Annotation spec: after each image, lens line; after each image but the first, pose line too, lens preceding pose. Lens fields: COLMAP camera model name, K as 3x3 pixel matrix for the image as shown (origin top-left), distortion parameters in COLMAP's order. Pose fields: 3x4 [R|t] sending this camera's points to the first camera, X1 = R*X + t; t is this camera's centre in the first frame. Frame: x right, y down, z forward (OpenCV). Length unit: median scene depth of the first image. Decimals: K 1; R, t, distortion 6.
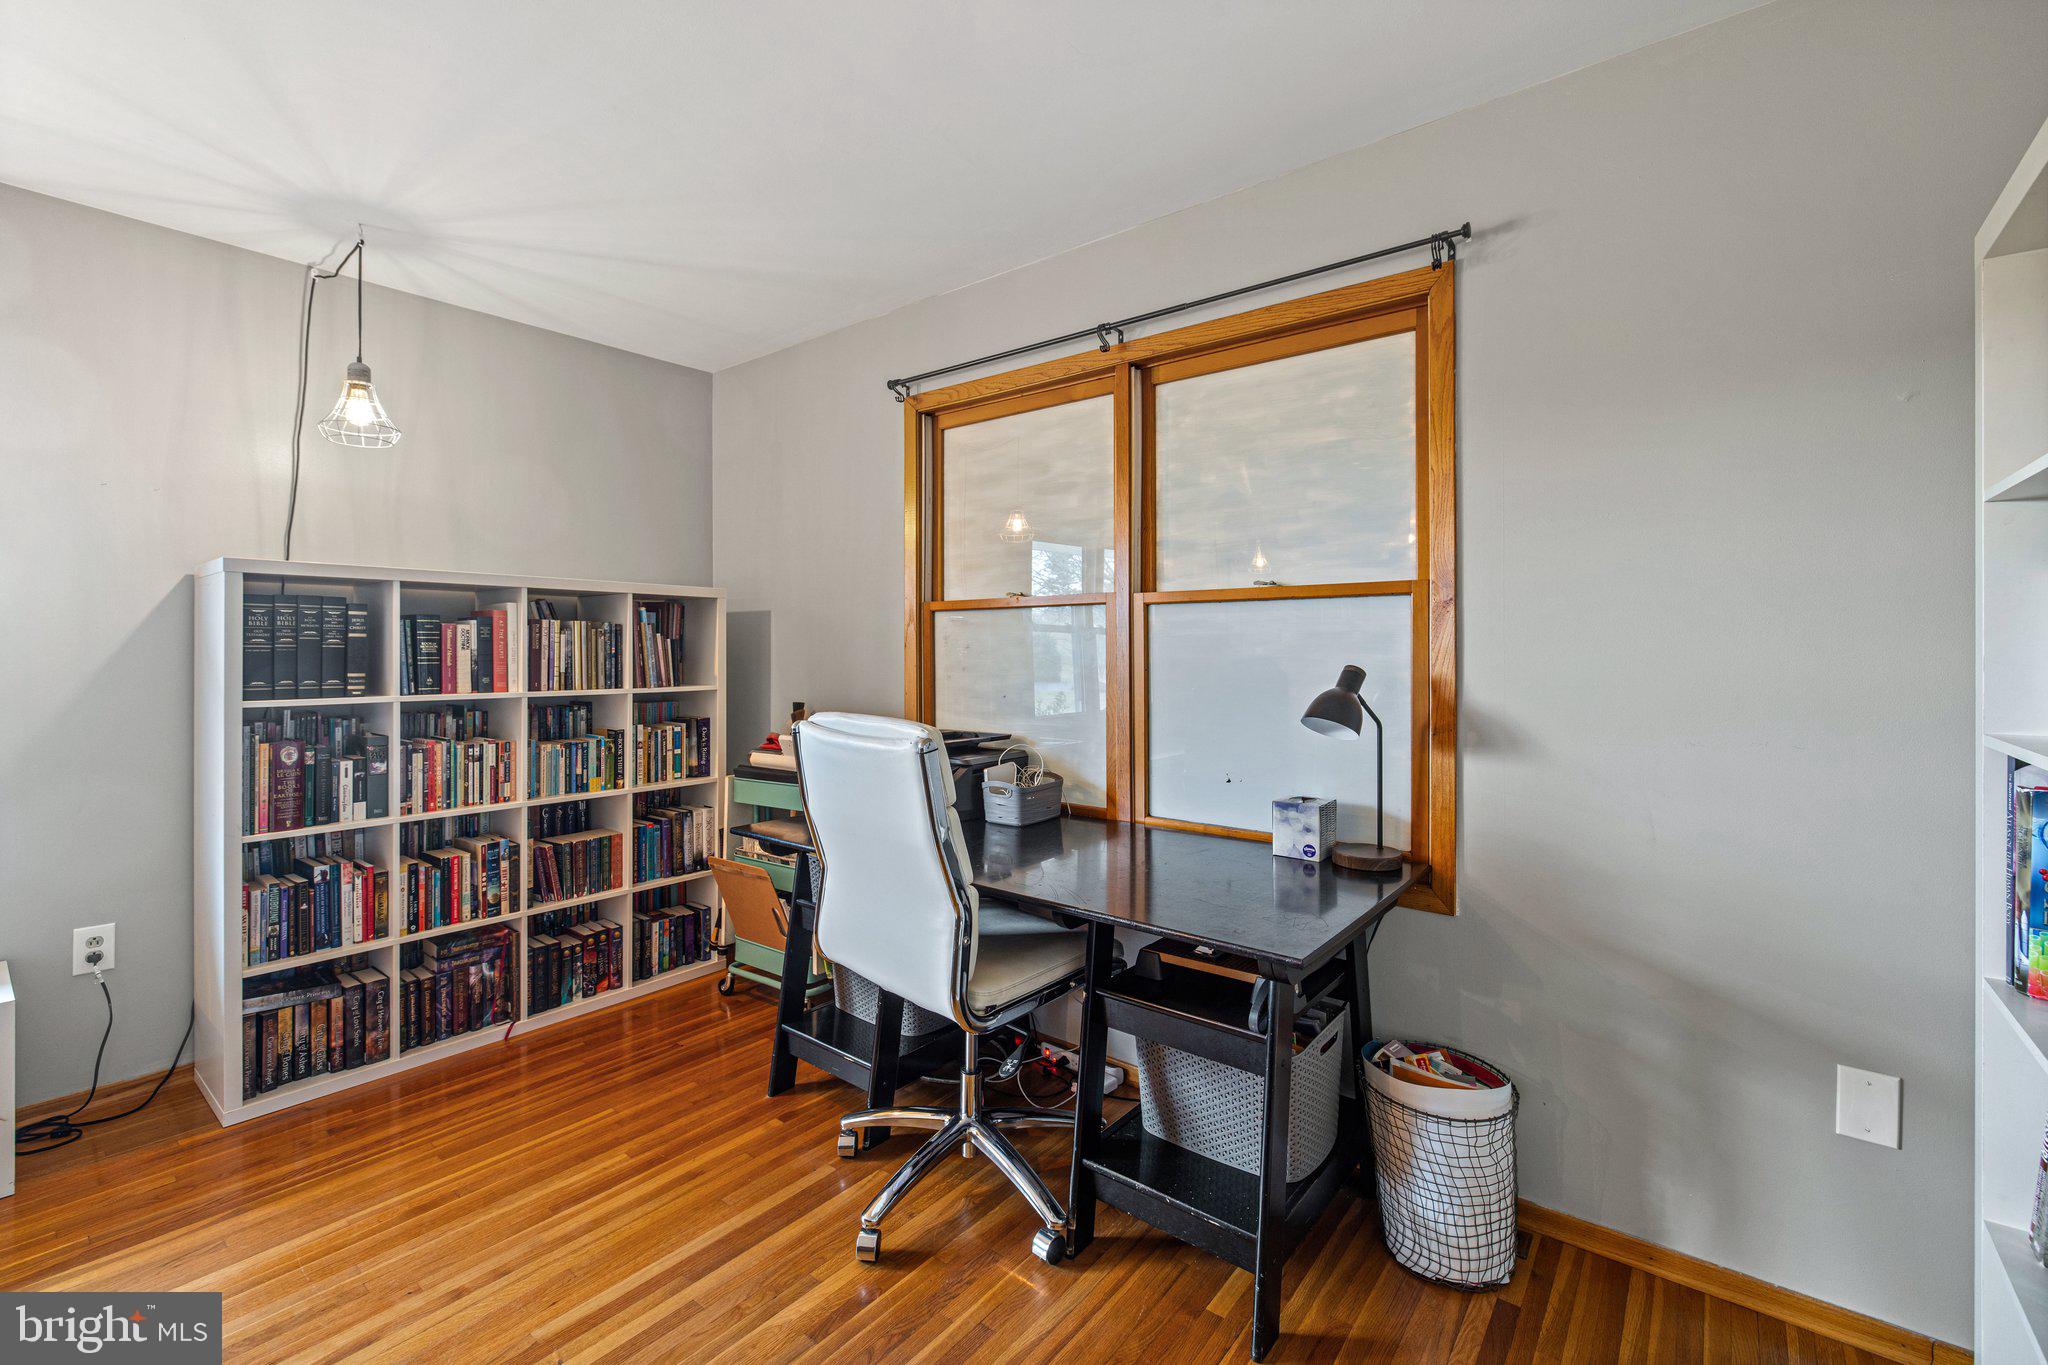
lens RADIAL K [[864.9, 0, 1027.3], [0, 864.9, 636.0], [0, 0, 1]] dist [-0.000381, 0.000050]
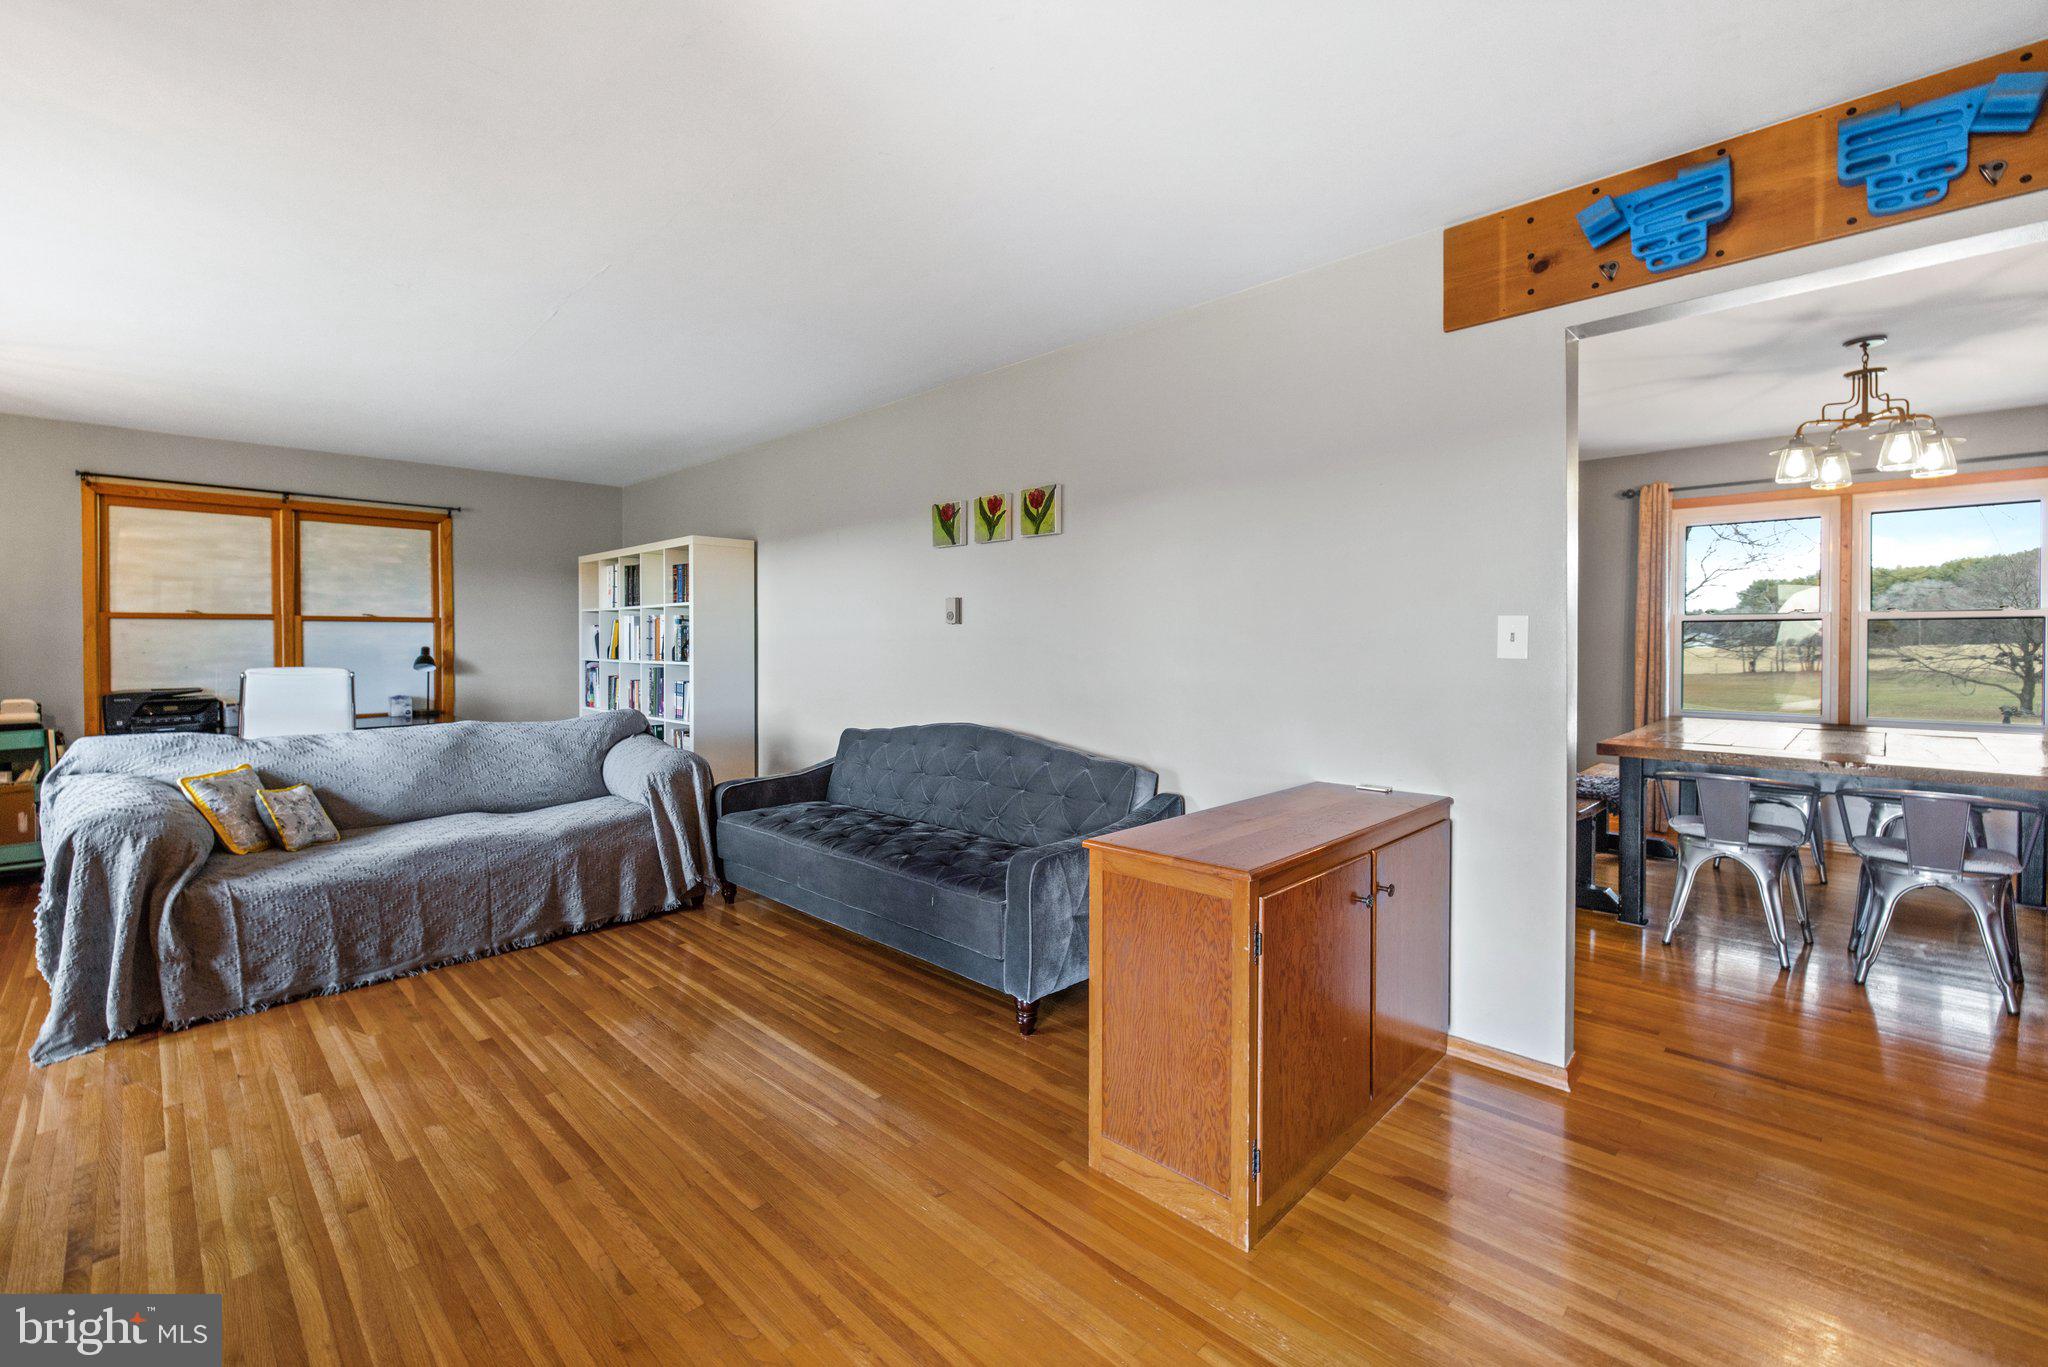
lens RADIAL K [[864.9, 0, 998.7], [0, 864.9, 641.4], [0, 0, 1]] dist [-0.000381, 0.000050]
pose [[0.095838, -0.001247, 0.995396, -2.039257], [-0.014227, 0.999895, 0.002622, -0.016662], [-0.995295, -0.014413, 0.095810, -1.060810]]
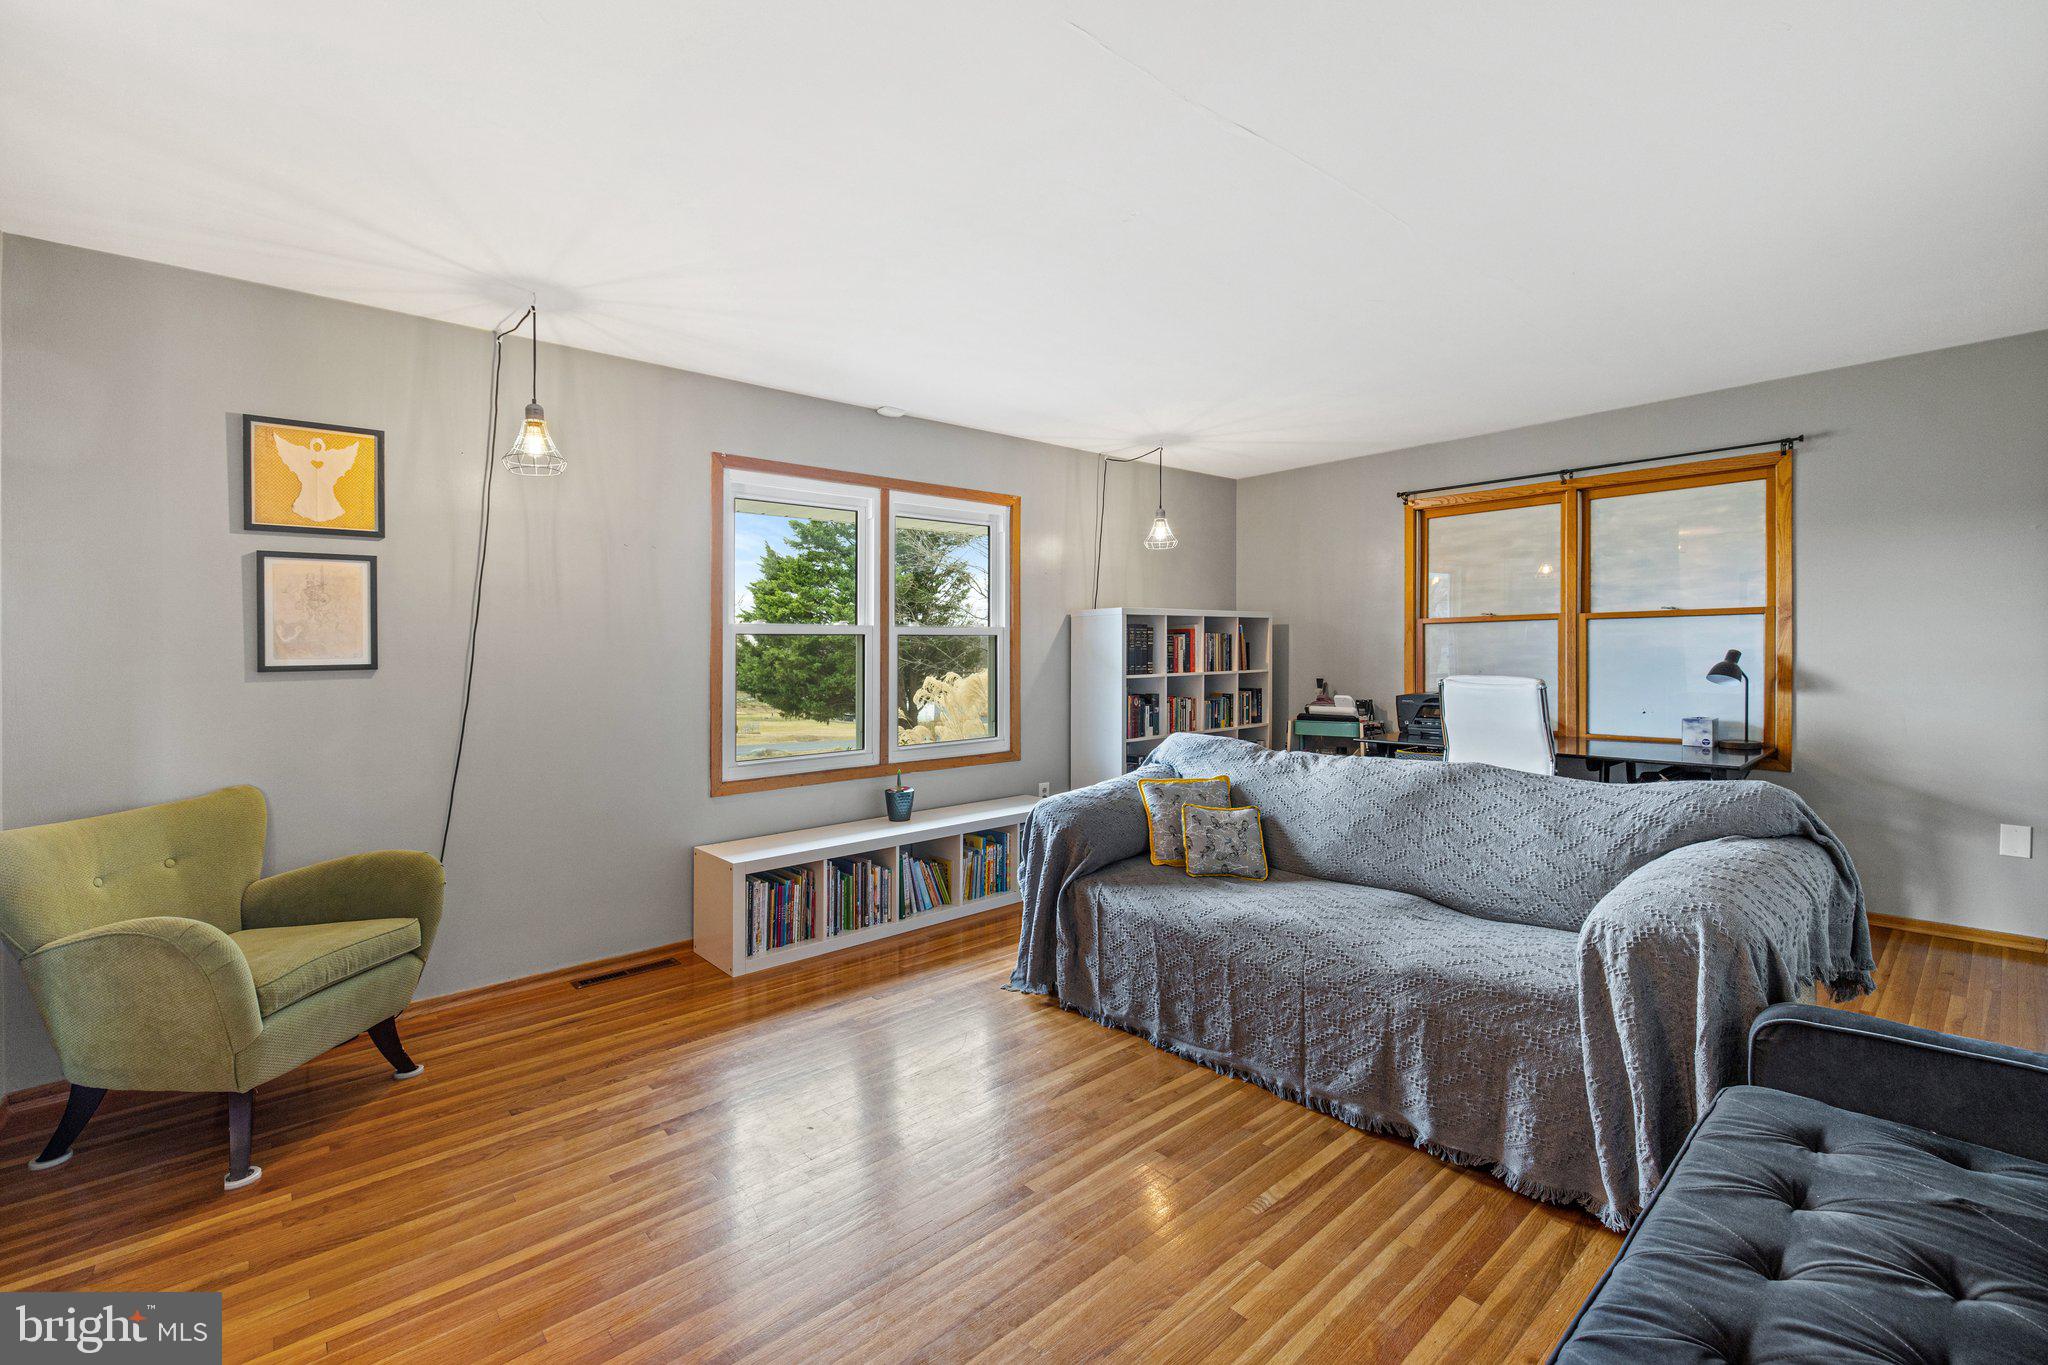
lens RADIAL K [[864.9, 0, 1011.0], [0, 864.9, 656.5], [0, 0, 1]] dist [-0.000381, 0.000050]
pose [[0.986826, -0.013534, -0.161217, -0.848632], [0.017335, 0.999603, 0.022194, -0.021685], [0.160852, -0.024696, 0.986669, -1.115229]]
